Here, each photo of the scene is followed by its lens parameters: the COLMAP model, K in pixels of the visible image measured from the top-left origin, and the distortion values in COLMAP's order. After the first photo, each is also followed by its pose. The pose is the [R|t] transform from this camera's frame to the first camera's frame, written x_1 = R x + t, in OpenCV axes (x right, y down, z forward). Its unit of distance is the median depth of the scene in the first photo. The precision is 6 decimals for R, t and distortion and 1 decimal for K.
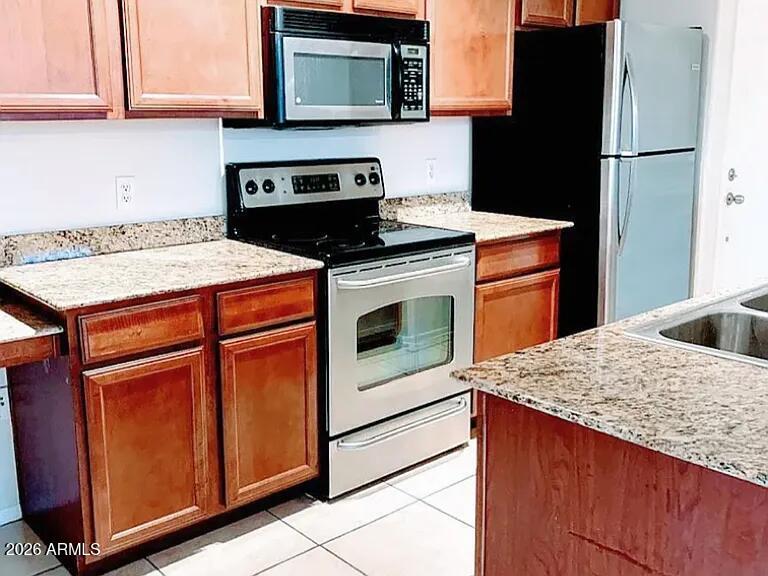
lens RADIAL K [[803.4, 0, 384.0], [0, 803.4, 288.0], [0, 0, 1]] dist [0.008216, -0.000162]
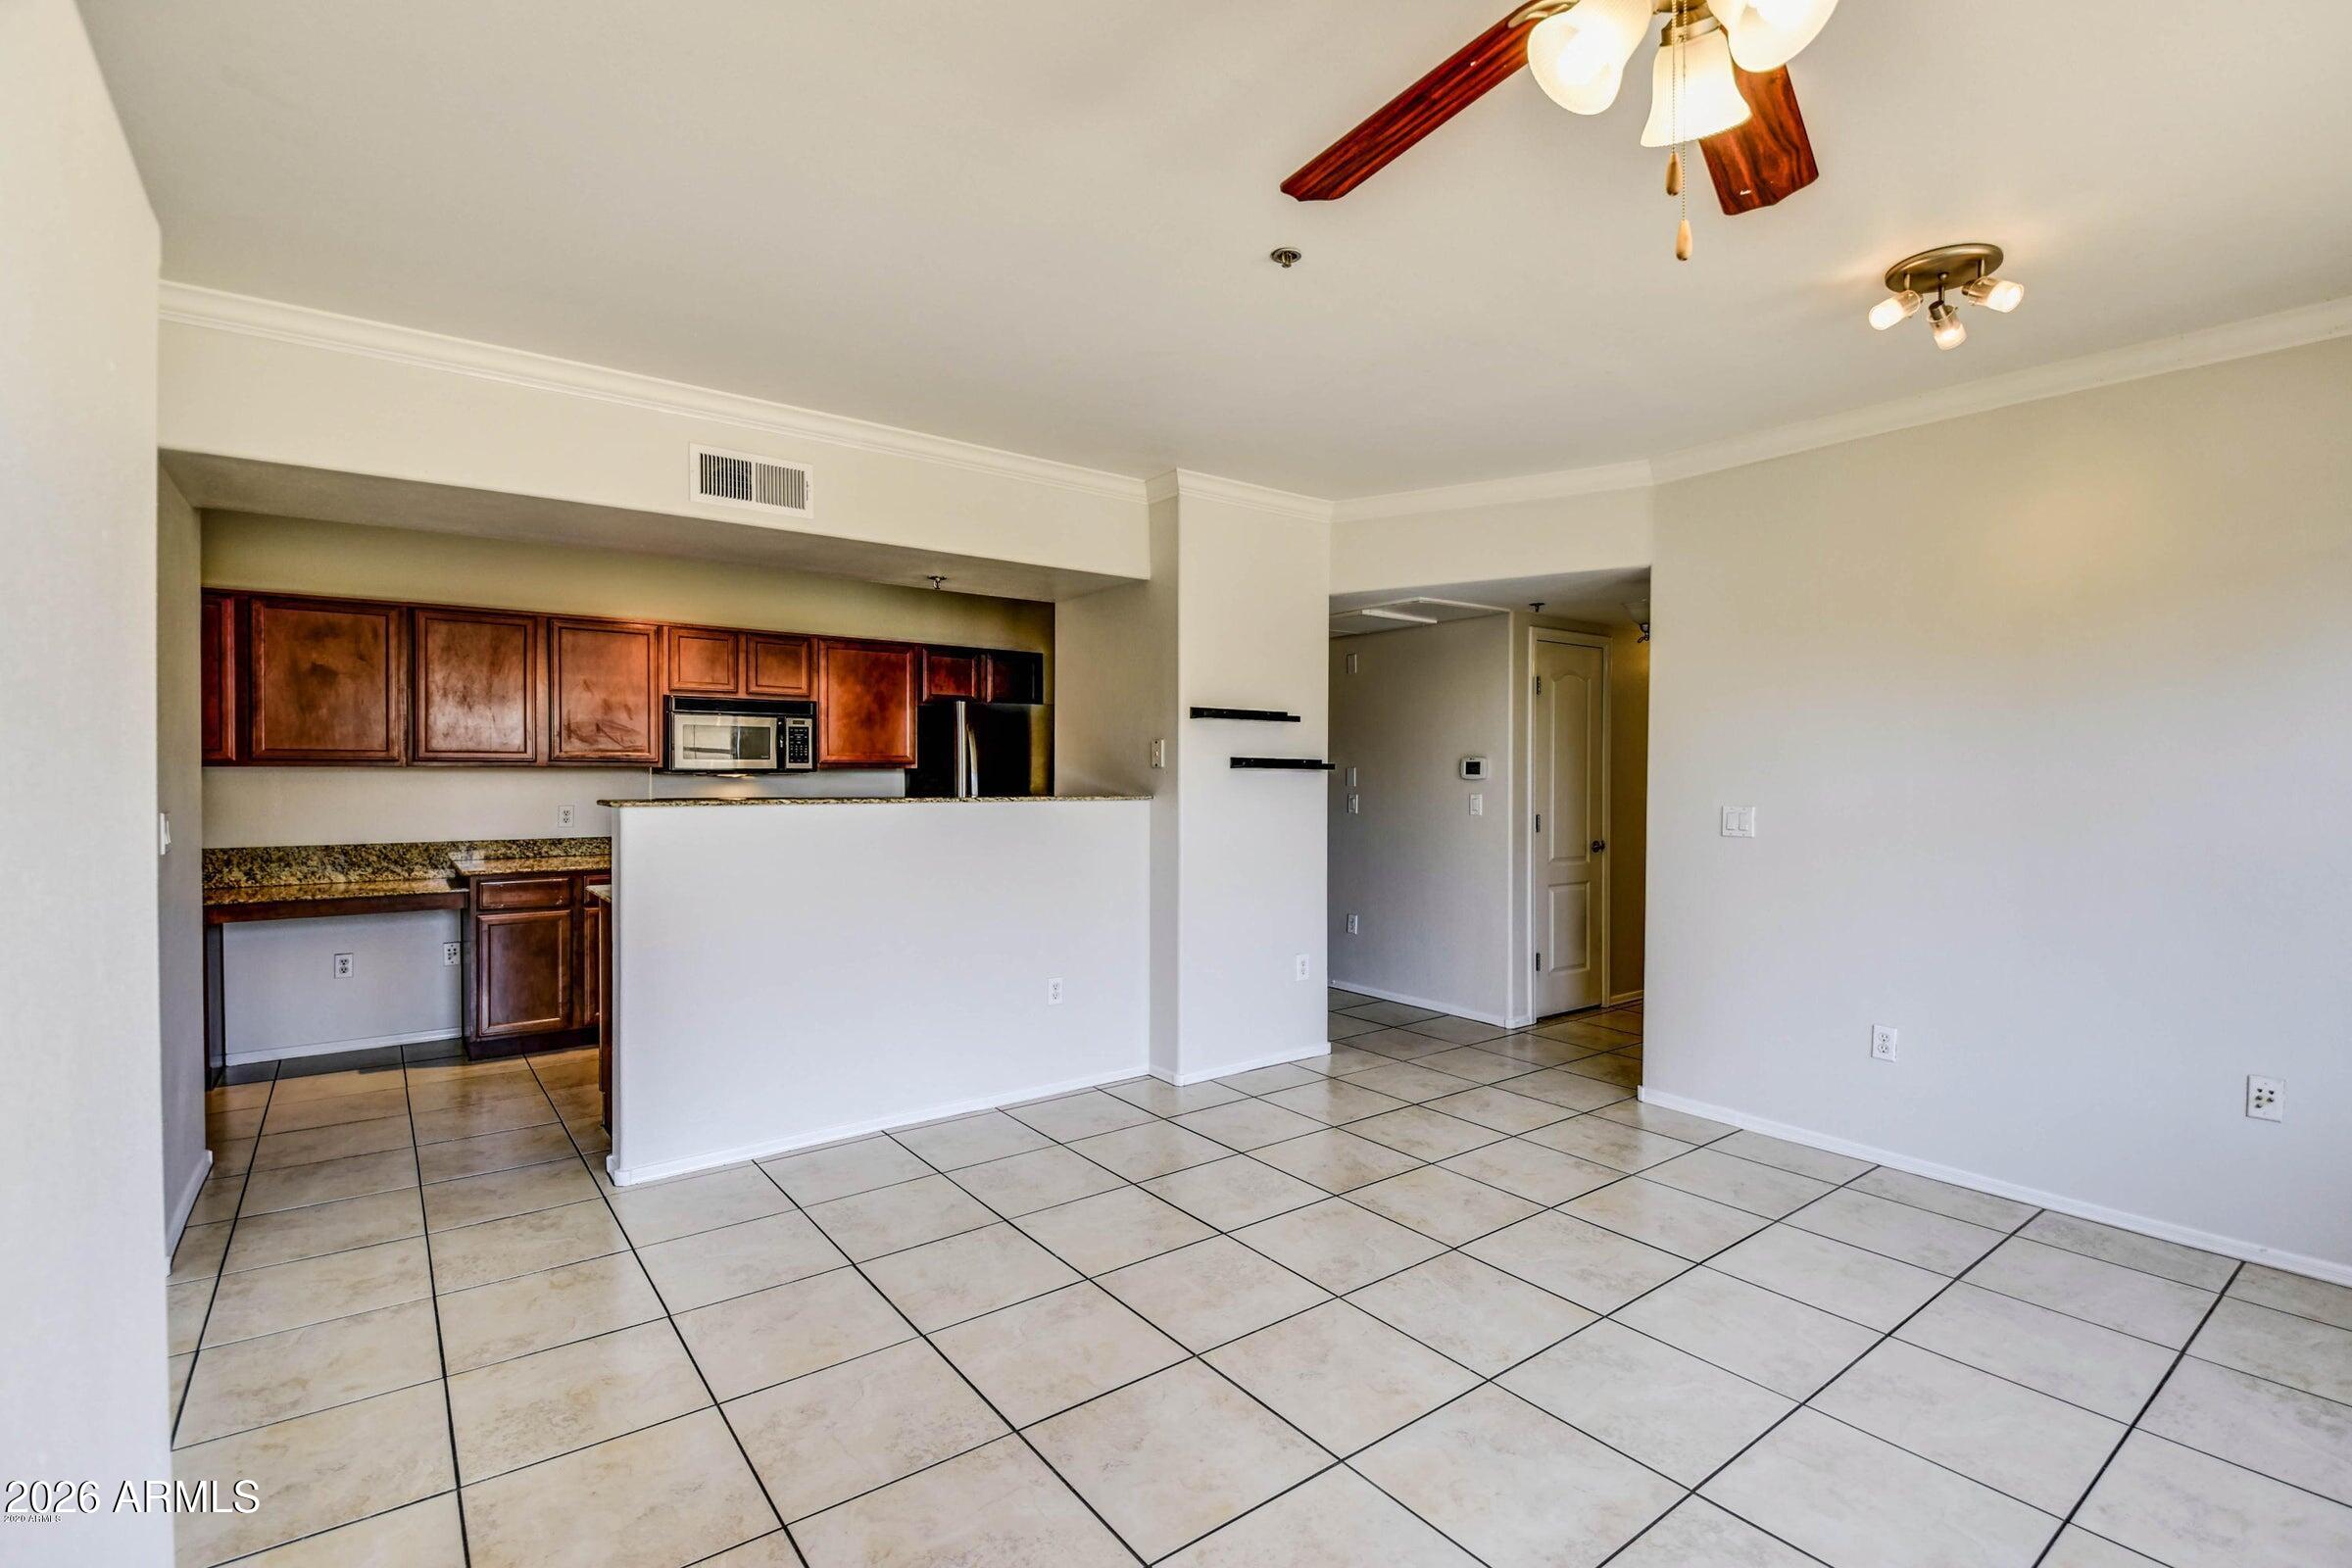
lens RADIAL K [[1093.6, 0, 1180.3], [0, 1093.6, 780.8], [0, 0, 1]] dist [0.023591, -0.038876]
pose [[0.998301, 0.013915, -0.056573, 0.821337], [-0.025233, 0.978521, -0.204598, 0.178509], [0.052511, 0.205678, 0.977210, -0.811345]]
